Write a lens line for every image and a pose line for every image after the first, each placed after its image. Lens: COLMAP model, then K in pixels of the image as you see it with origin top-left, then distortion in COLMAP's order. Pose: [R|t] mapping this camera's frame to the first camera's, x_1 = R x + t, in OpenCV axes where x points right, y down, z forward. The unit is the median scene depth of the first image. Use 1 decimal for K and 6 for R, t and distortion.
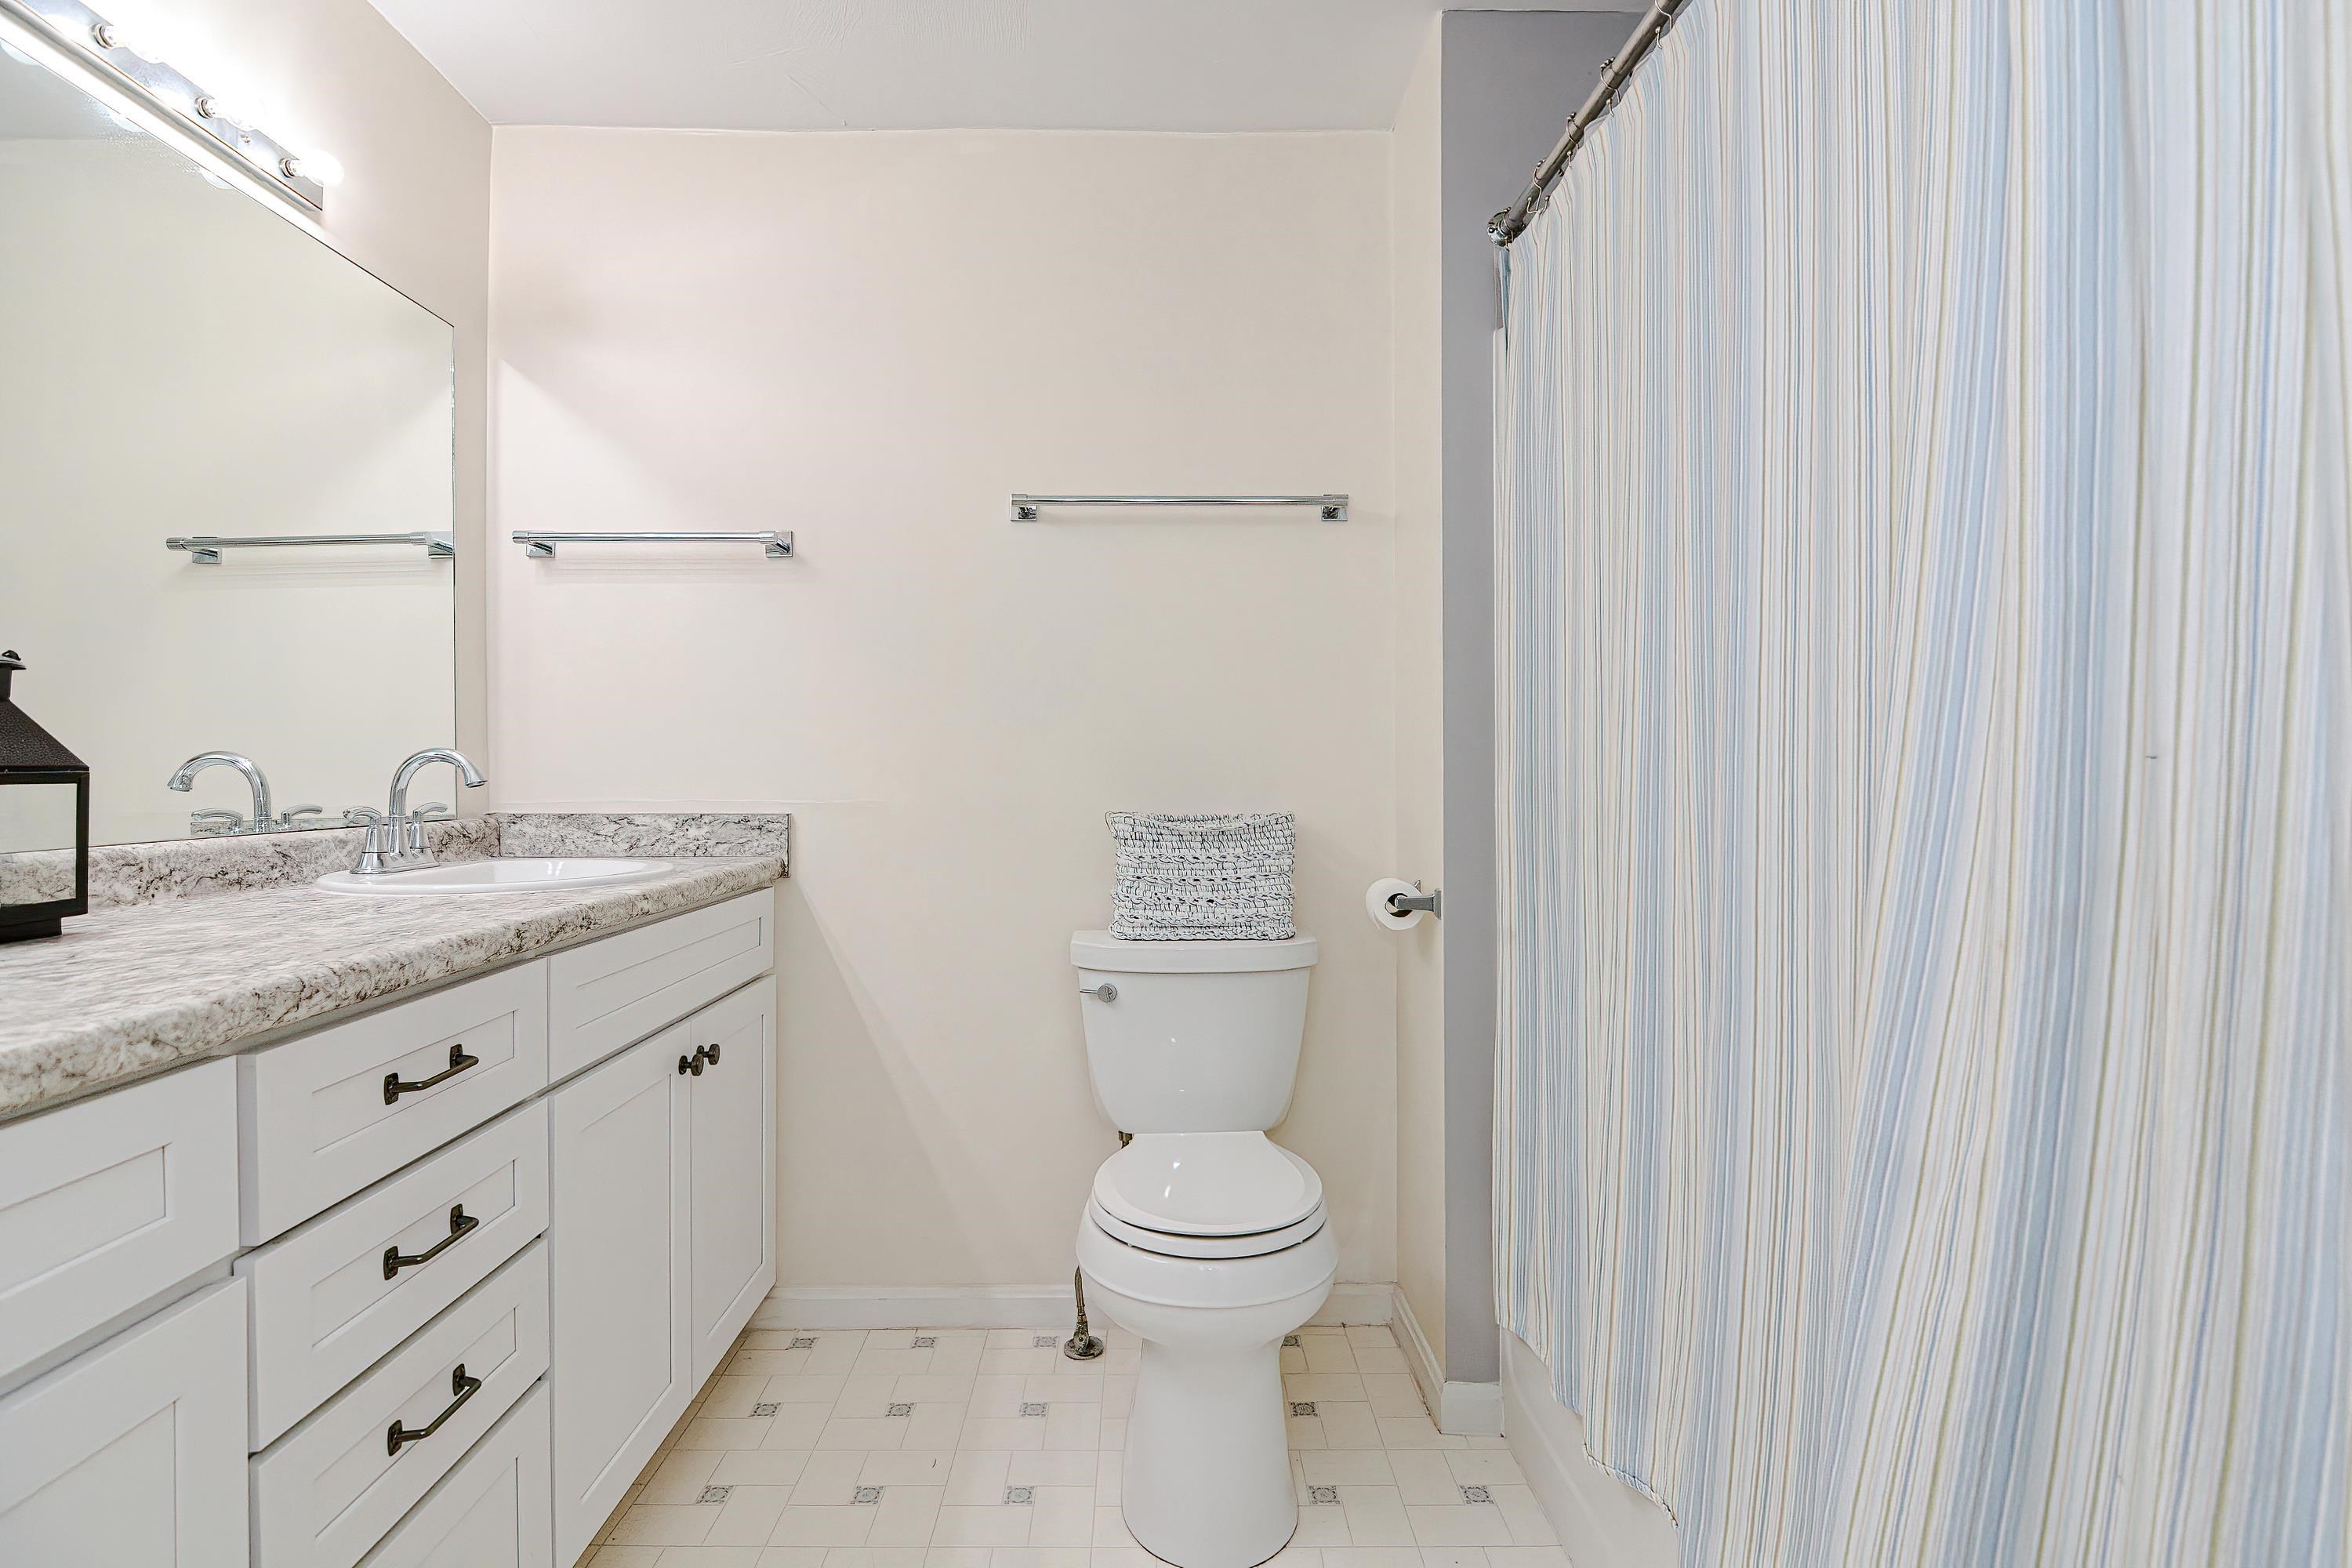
lens RADIAL K [[1154.3, 0, 1183.7], [0, 1154.3, 788.0], [0, 0, 1]] dist [0.000686, -0.001379]
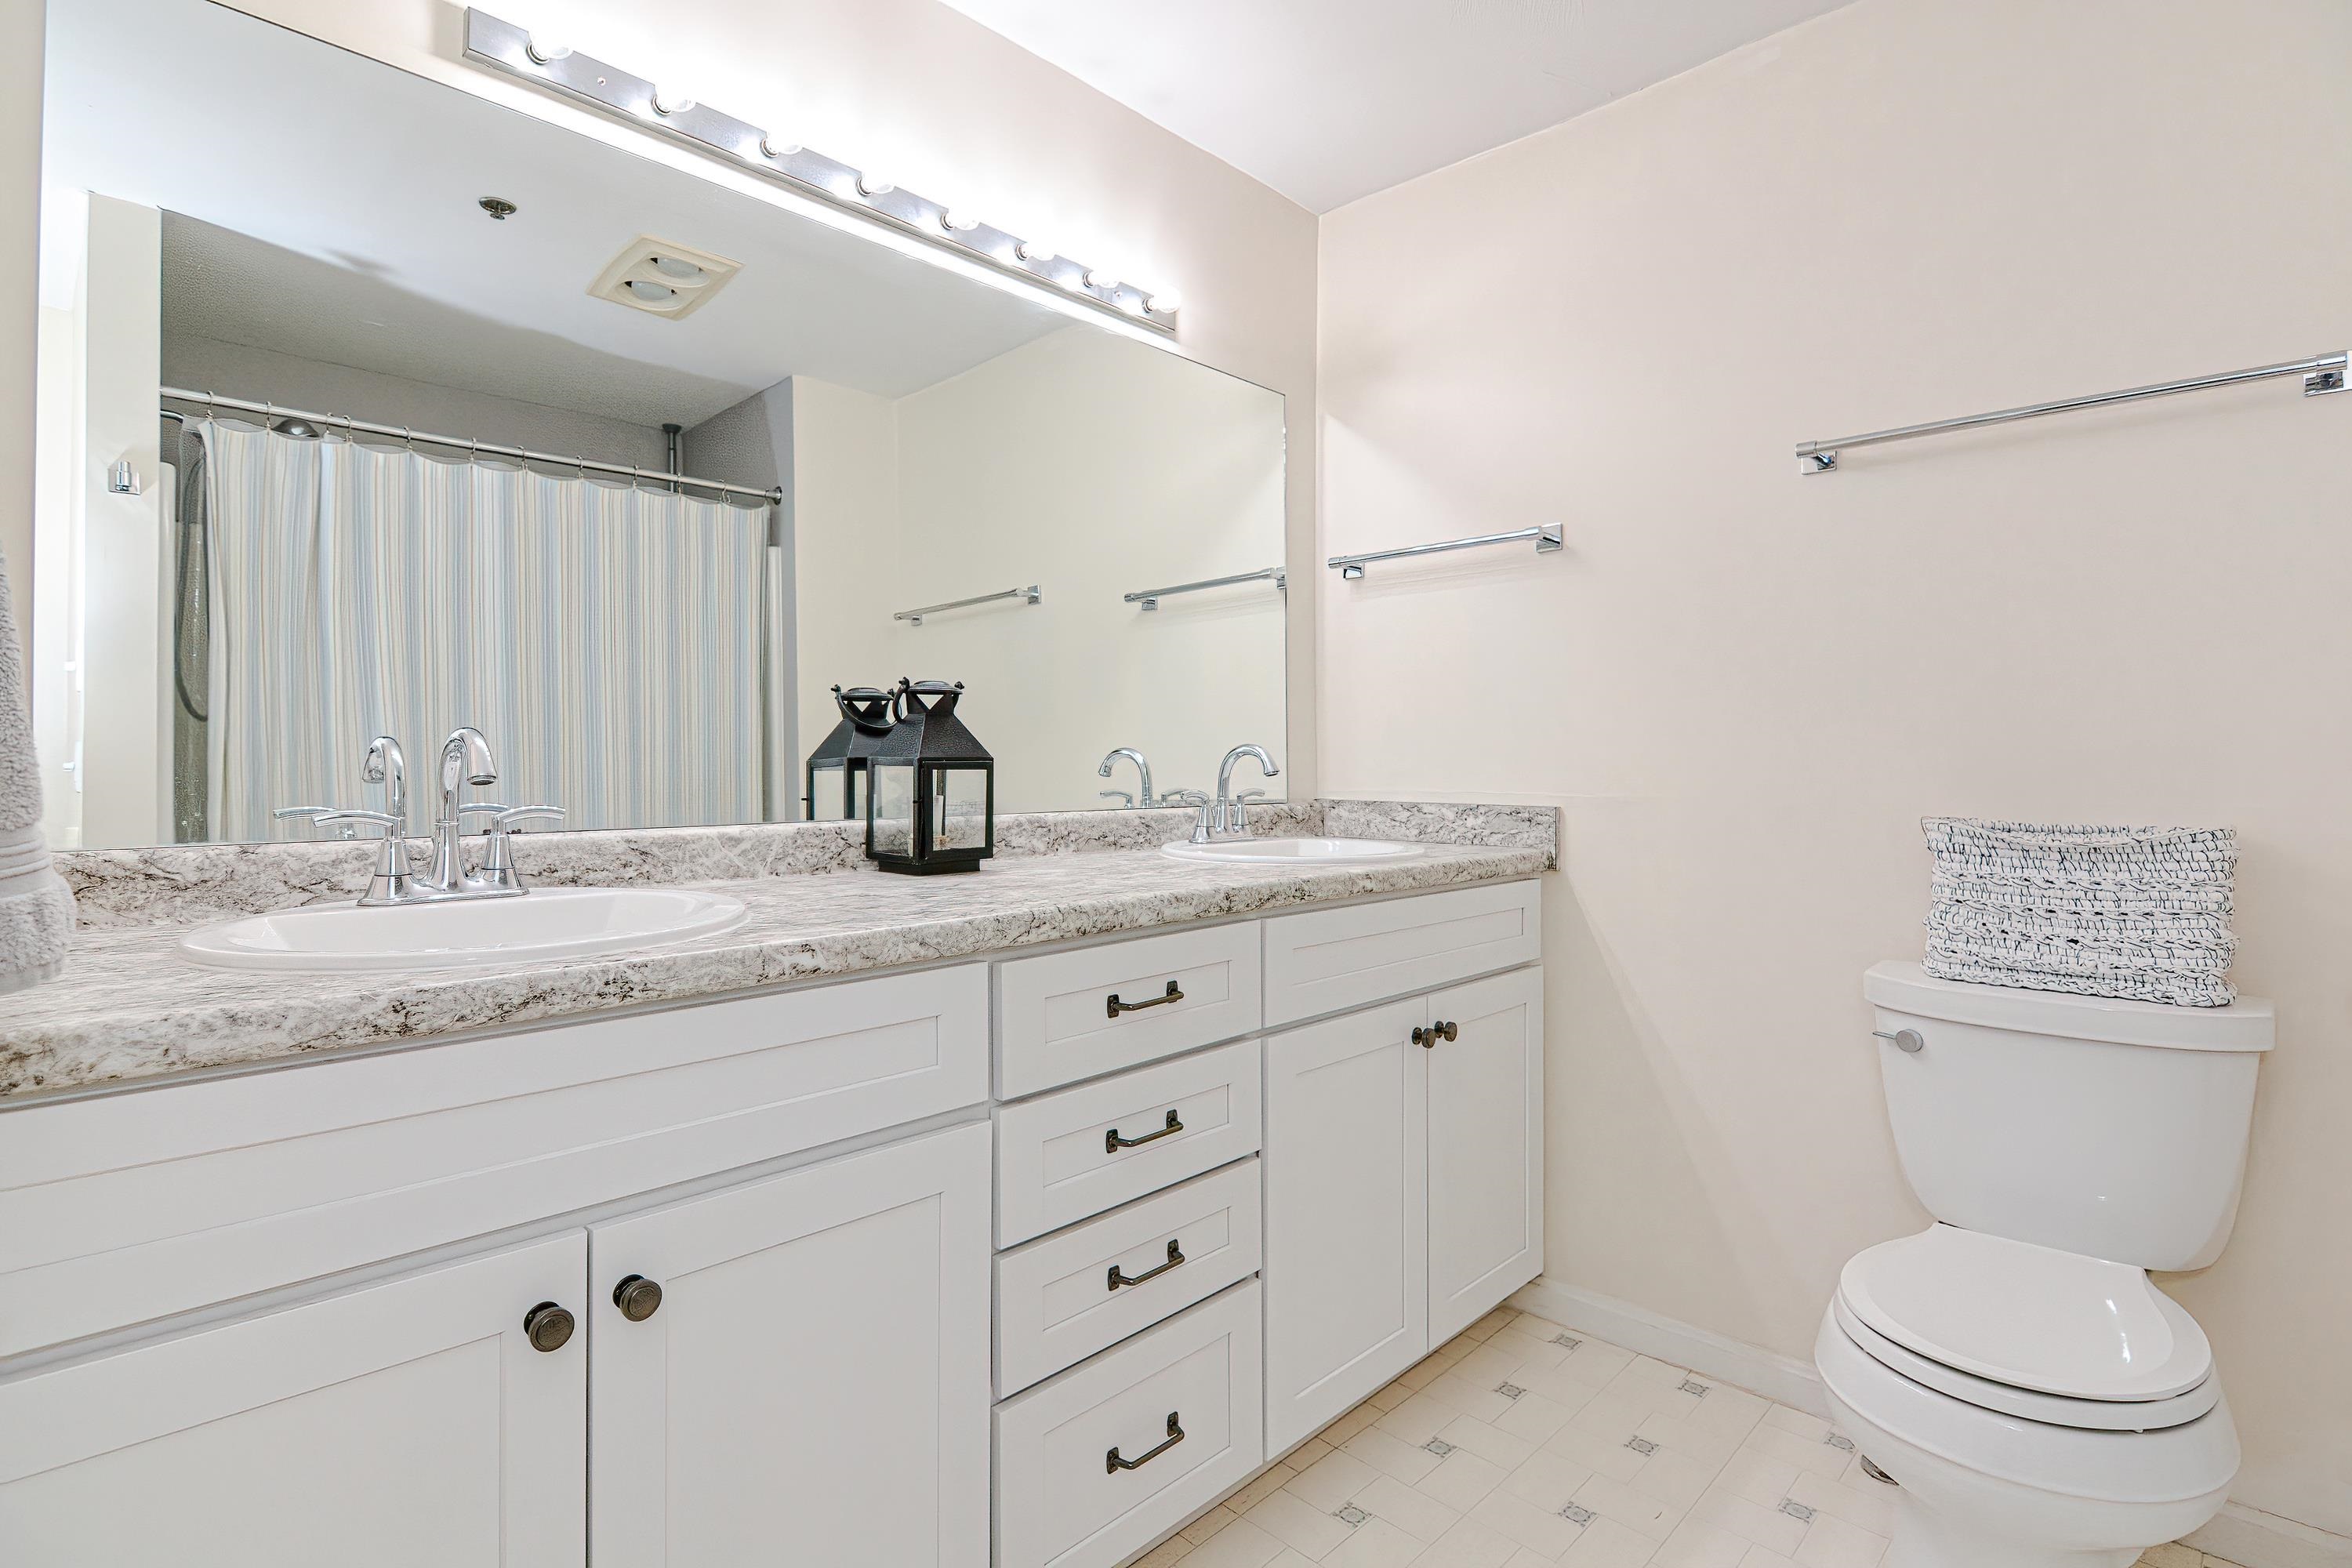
lens RADIAL K [[1140.4, 0, 1176.0], [0, 1140.4, 784.0], [0, 0, 1]] dist [0.028011, -0.032478]
pose [[0.710643, 0.016027, -0.703370, 0.132916], [-0.015424, 0.999855, 0.007200, 0.000305], [0.703384, 0.005732, 0.710787, 0.069395]]
